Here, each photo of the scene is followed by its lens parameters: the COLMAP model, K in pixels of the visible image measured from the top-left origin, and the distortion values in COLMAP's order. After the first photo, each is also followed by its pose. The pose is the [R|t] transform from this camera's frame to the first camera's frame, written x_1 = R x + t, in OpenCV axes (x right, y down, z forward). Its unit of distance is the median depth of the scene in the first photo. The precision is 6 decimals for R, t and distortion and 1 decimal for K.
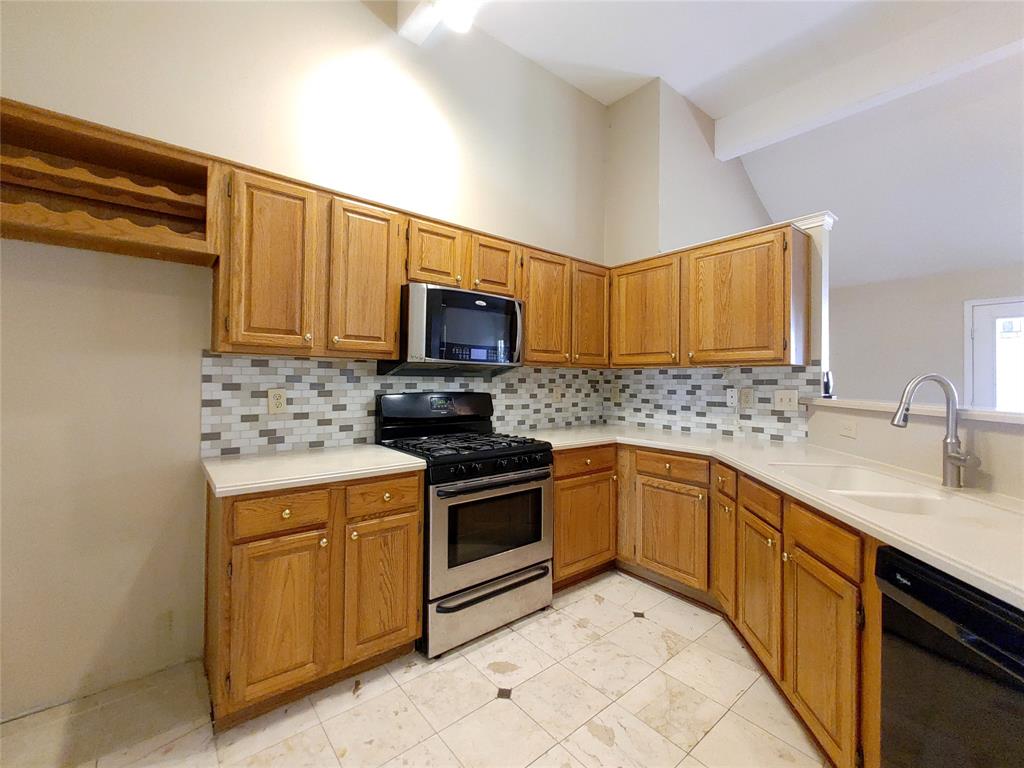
lens RADIAL K [[433.3, 0, 516.0], [0, 433.3, 378.2], [0, 0, 1]] dist [-0.004074, 0.000339]
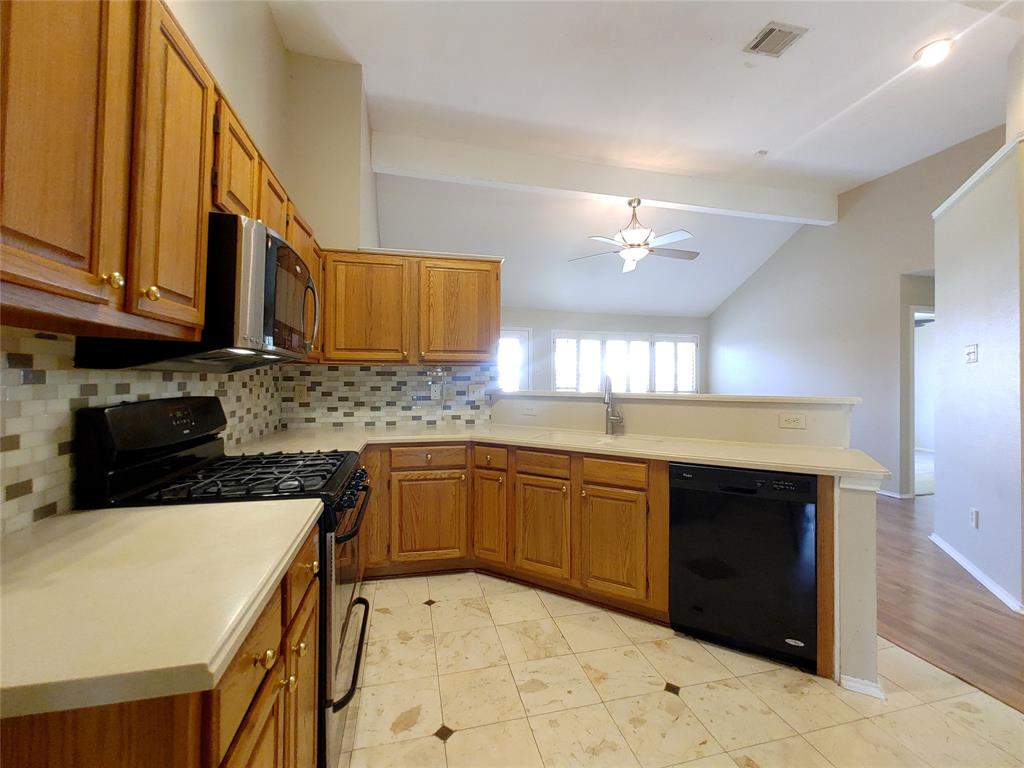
lens RADIAL K [[433.3, 0, 515.9], [0, 433.3, 378.7], [0, 0, 1]] dist [-0.004074, 0.000339]
pose [[0.431540, -0.004794, 0.902081, -0.456106], [-0.004784, 0.999960, 0.007602, -0.000630], [-0.902081, -0.007596, 0.431499, 0.297784]]
